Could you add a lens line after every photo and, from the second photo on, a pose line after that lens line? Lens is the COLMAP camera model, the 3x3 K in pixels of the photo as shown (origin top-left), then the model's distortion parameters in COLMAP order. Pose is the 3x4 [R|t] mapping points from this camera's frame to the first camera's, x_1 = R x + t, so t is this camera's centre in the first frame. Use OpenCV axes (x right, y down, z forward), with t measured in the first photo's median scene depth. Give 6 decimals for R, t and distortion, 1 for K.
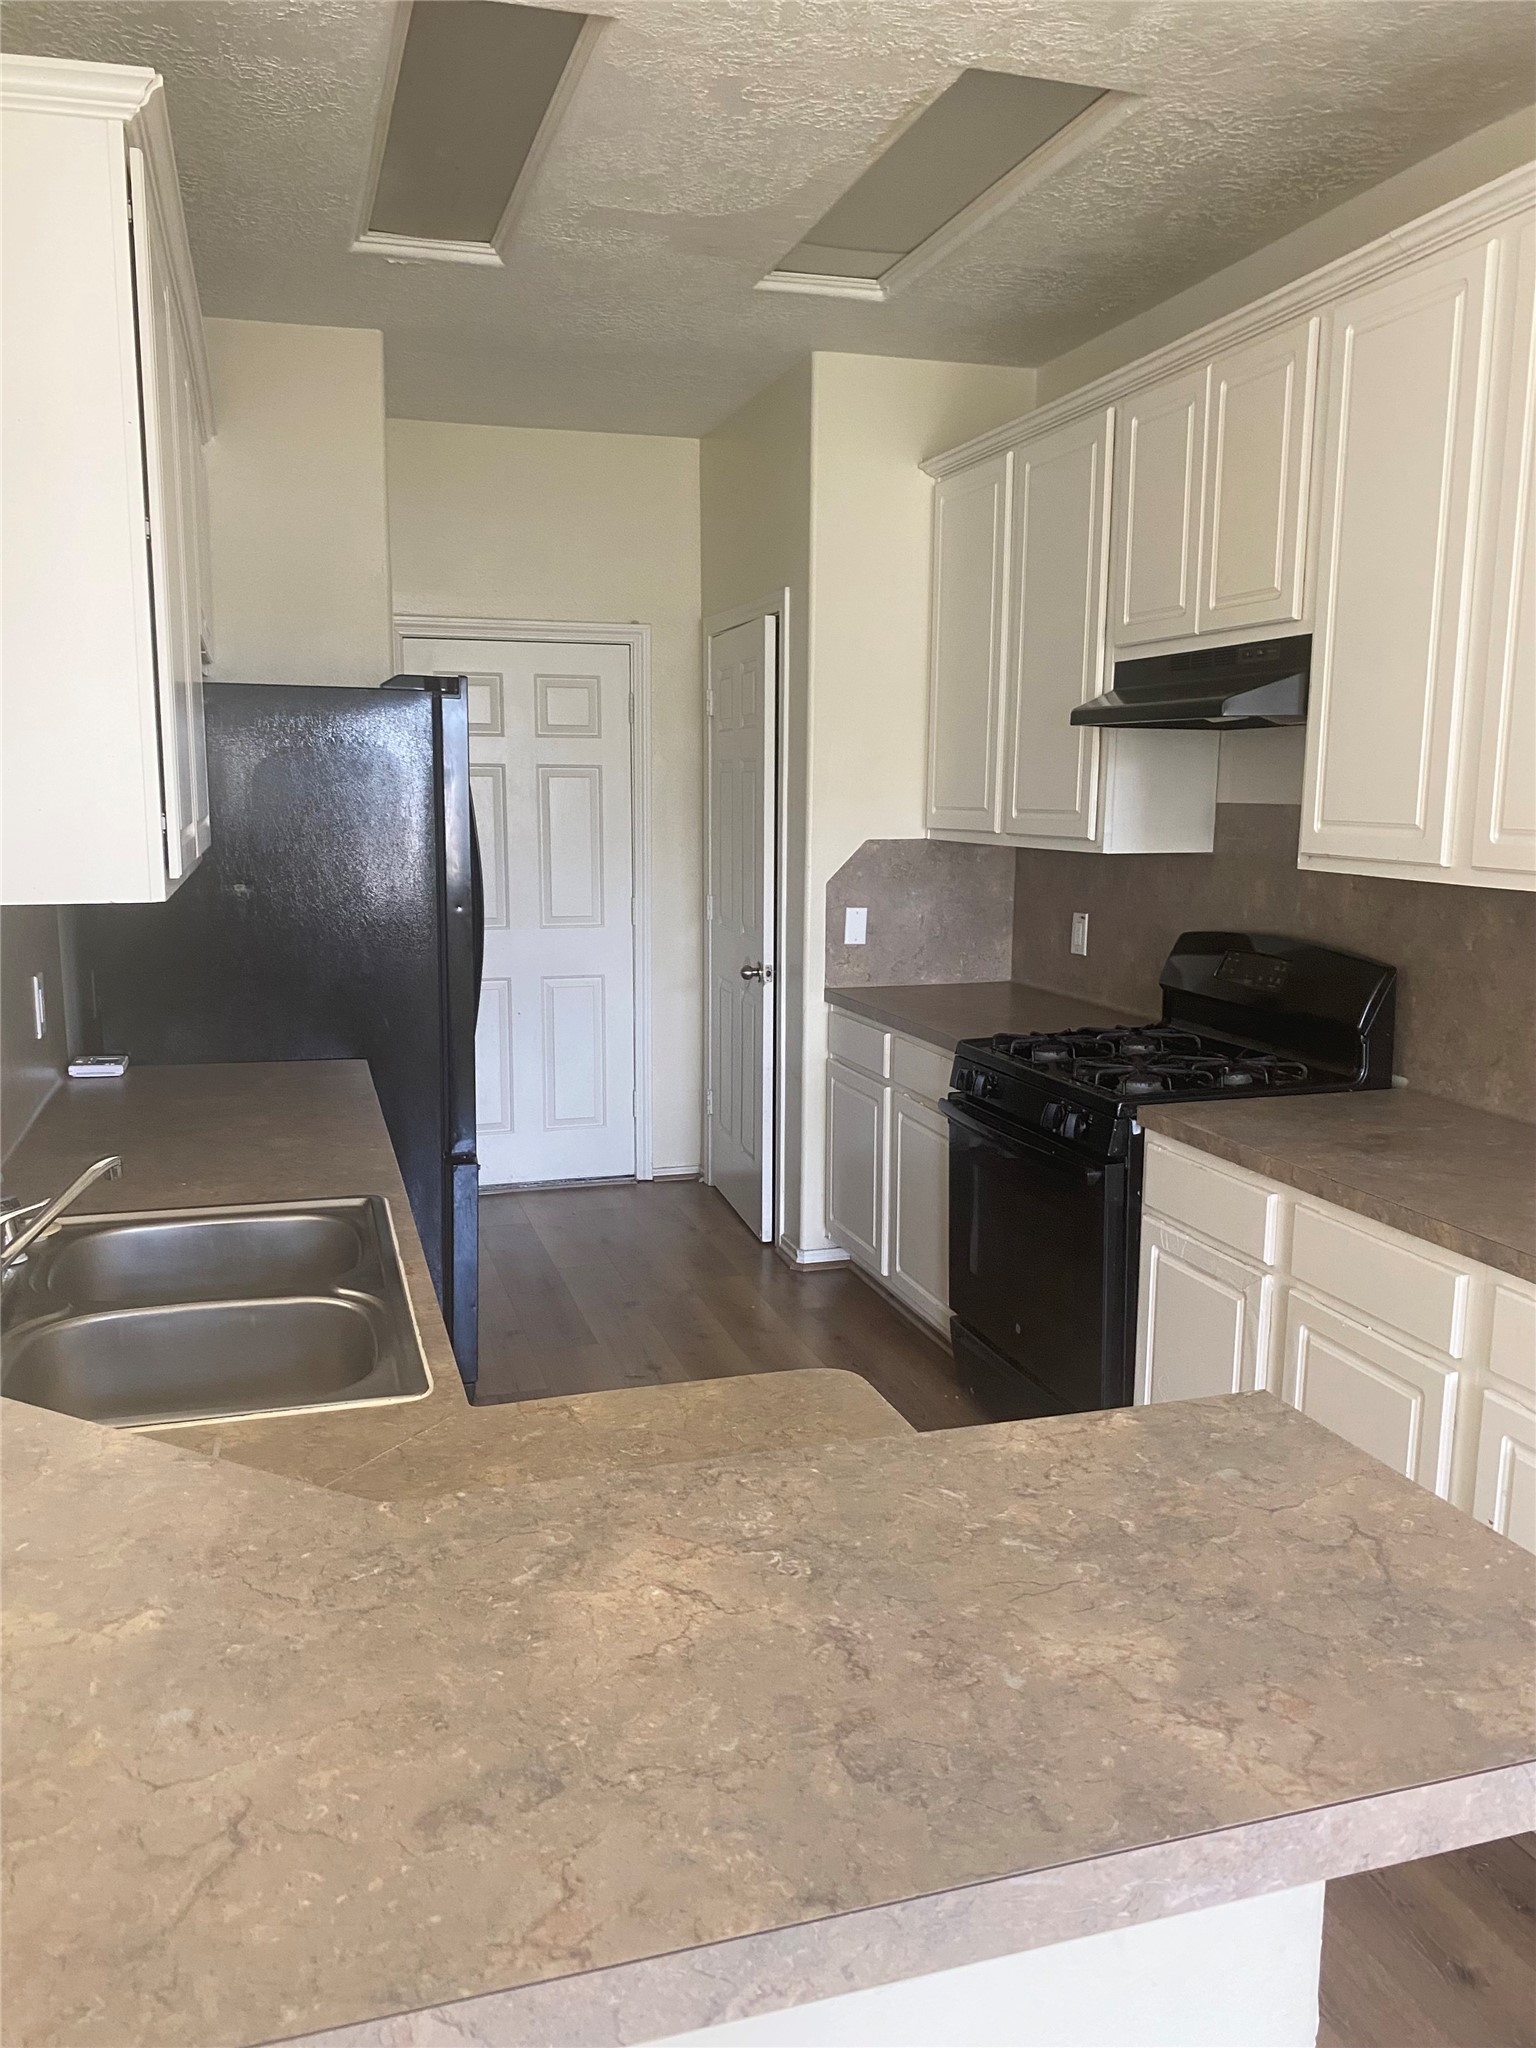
lens RADIAL K [[1549.6, 0, 761.8], [0, 1549.6, 1029.0], [0, 0, 1]] dist [0.021928, -0.033363]
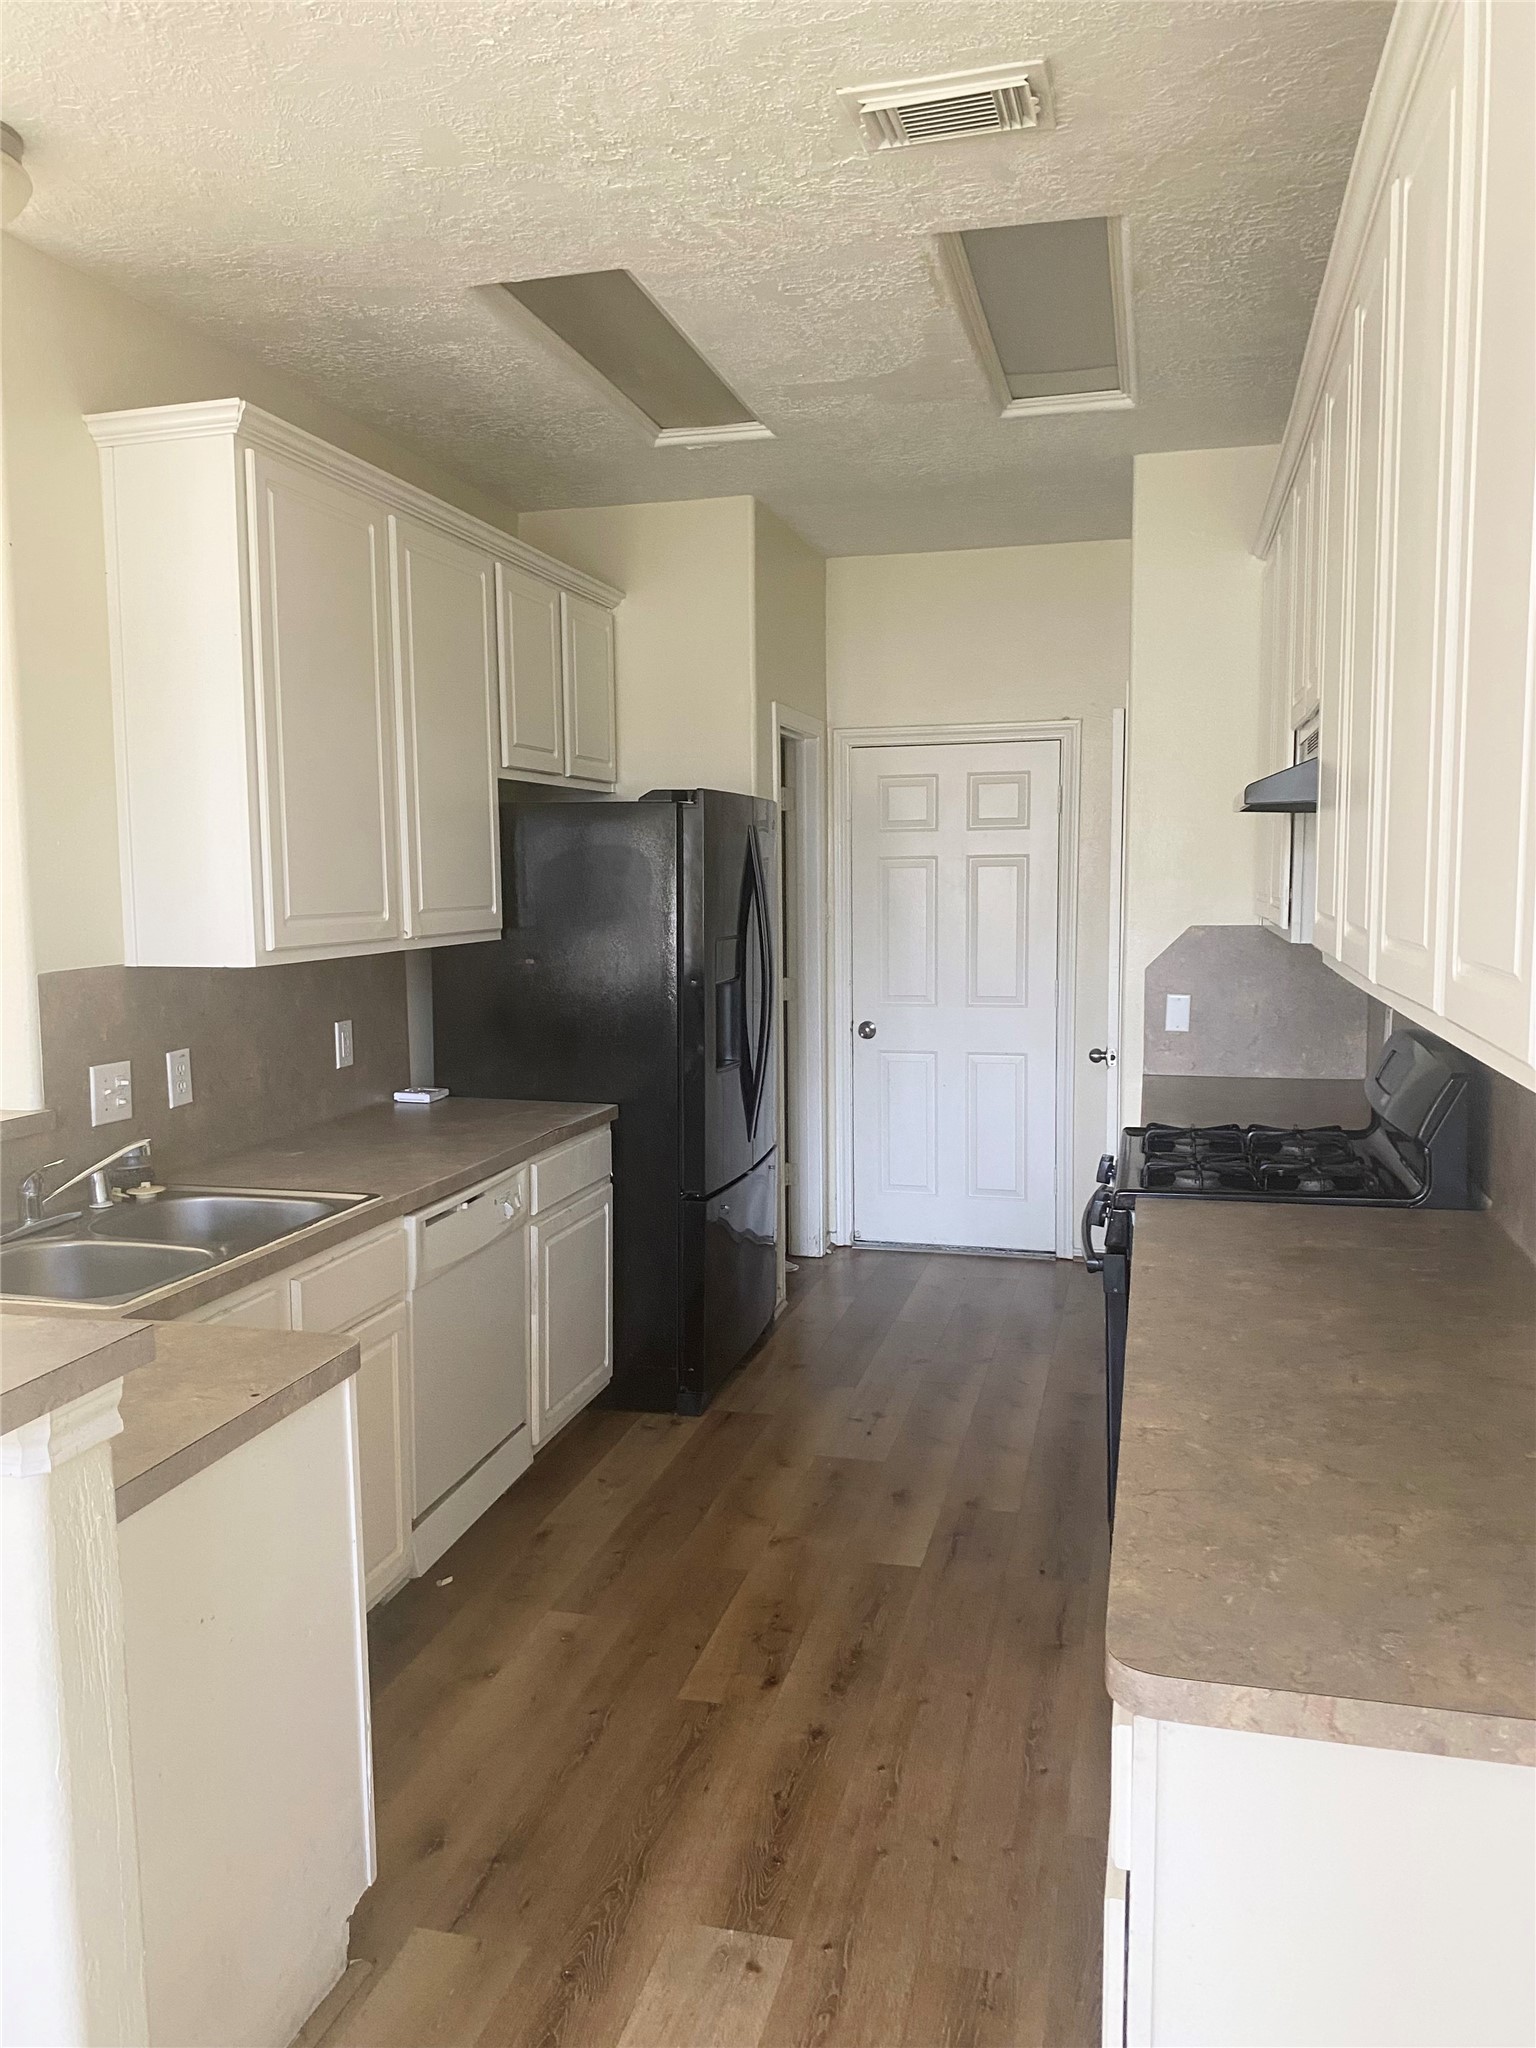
lens RADIAL K [[1549.6, 0, 751.5], [0, 1549.6, 1018.1], [0, 0, 1]] dist [0.021928, -0.033363]
pose [[0.859026, 0.037312, -0.510570, 0.332067], [-0.068293, 0.996778, -0.042057, -0.003260], [0.507356, 0.070996, 0.858807, 0.012578]]
